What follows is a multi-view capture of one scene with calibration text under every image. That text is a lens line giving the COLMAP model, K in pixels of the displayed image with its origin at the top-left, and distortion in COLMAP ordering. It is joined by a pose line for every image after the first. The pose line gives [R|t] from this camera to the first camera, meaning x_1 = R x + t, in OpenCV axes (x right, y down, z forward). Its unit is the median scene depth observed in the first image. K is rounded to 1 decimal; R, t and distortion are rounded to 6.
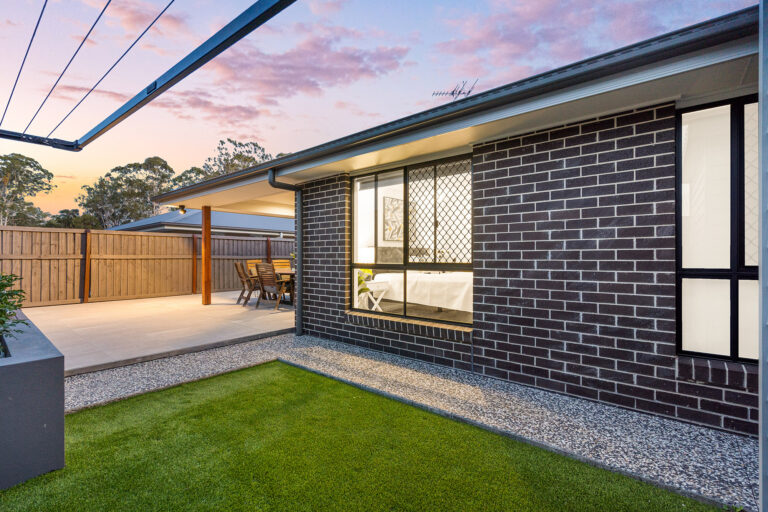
lens RADIAL K [[353.0, 0, 384.0], [0, 353.0, 256.0], [0, 0, 1]] dist [-0.000456, 0.000239]
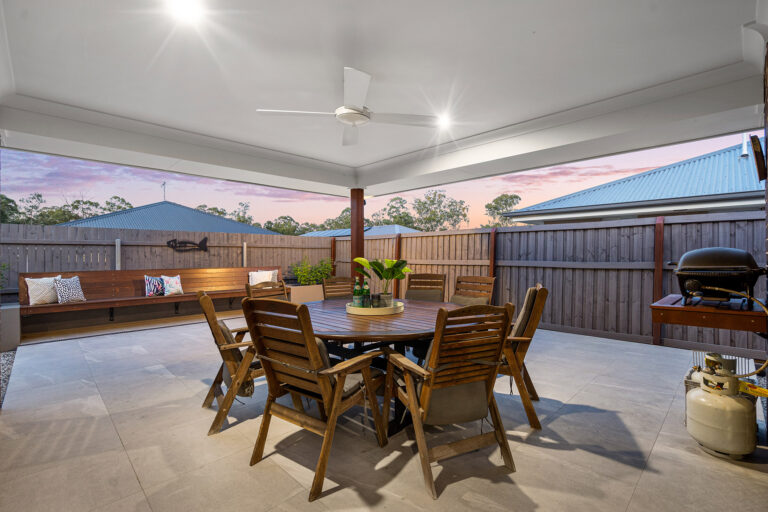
lens RADIAL K [[353.0, 0, 384.0], [0, 353.0, 256.0], [0, 0, 1]] dist [-0.000456, 0.000239]
pose [[-0.095034, 0.002327, -0.995471, 0.094423], [0.004642, 0.999987, 0.001894, -0.009599], [0.995463, -0.004441, -0.095044, 0.683166]]
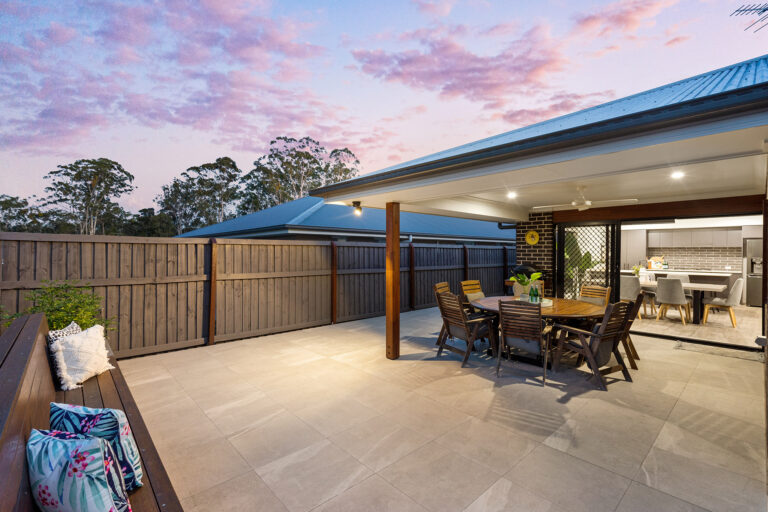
lens RADIAL K [[348.4, 0, 385.5], [0, 348.4, 251.8], [0, 0, 1]] dist [0.000088, 0.000221]
pose [[0.992472, 0.001838, -0.122461, -0.268444], [-0.001526, 0.999995, 0.002647, -0.033388], [0.122465, -0.002440, 0.992470, 0.230024]]
